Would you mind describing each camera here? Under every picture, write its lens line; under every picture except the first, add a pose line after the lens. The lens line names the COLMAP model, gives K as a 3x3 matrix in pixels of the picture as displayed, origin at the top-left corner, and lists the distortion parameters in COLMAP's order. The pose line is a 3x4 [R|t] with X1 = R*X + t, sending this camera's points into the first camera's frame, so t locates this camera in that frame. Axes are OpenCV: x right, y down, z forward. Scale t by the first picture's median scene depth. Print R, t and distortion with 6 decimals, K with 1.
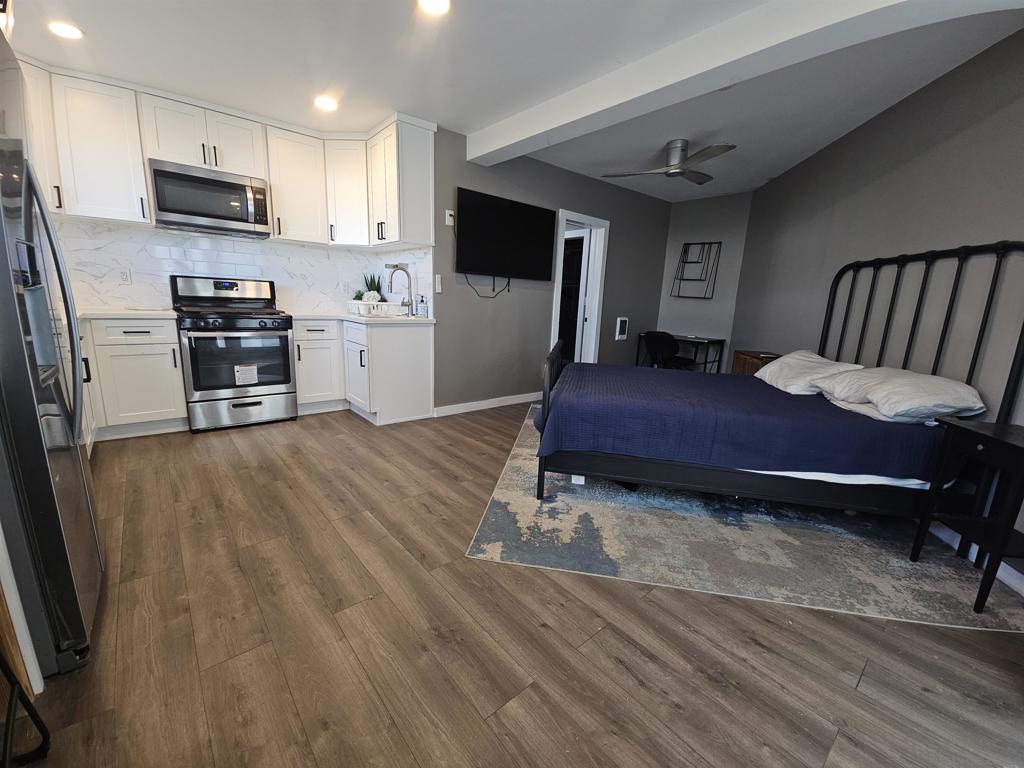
lens RADIAL K [[418.3, 0, 509.0], [0, 418.3, 382.8], [0, 0, 1]] dist [0.009851, -0.007272]
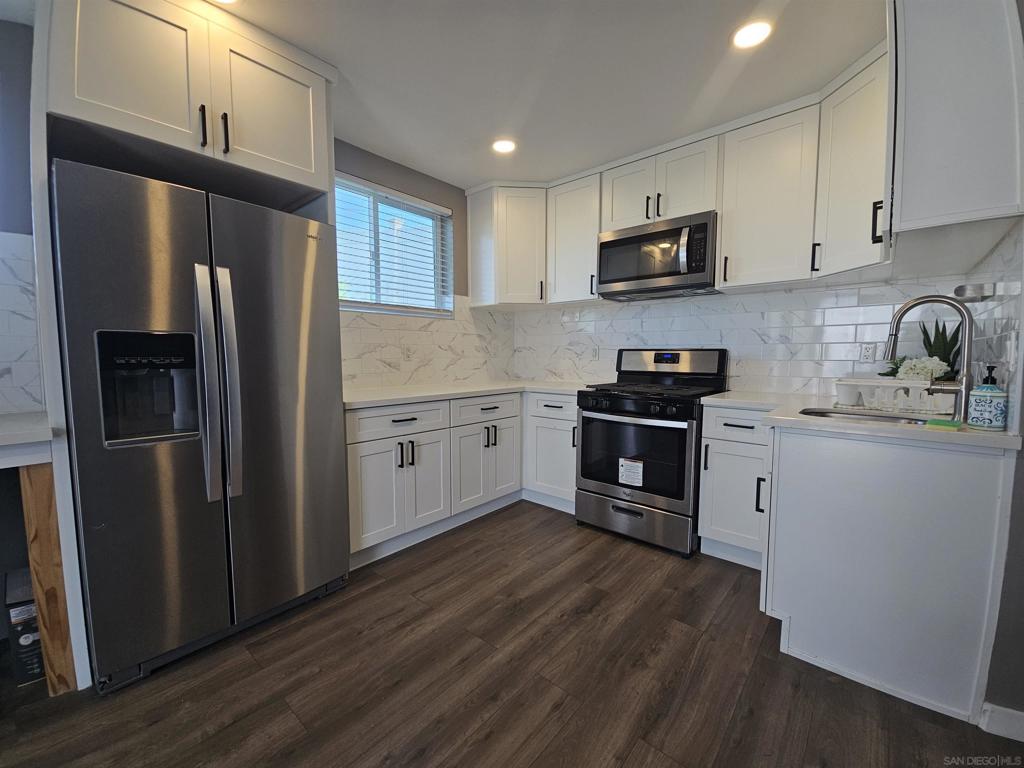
lens RADIAL K [[418.3, 0, 514.2], [0, 418.3, 387.7], [0, 0, 1]] dist [0.009851, -0.007272]
pose [[0.149719, 0.034309, -0.988133, 0.090622], [-0.189607, 0.981845, 0.005362, -0.141735], [0.970378, 0.186554, 0.153507, 0.689797]]
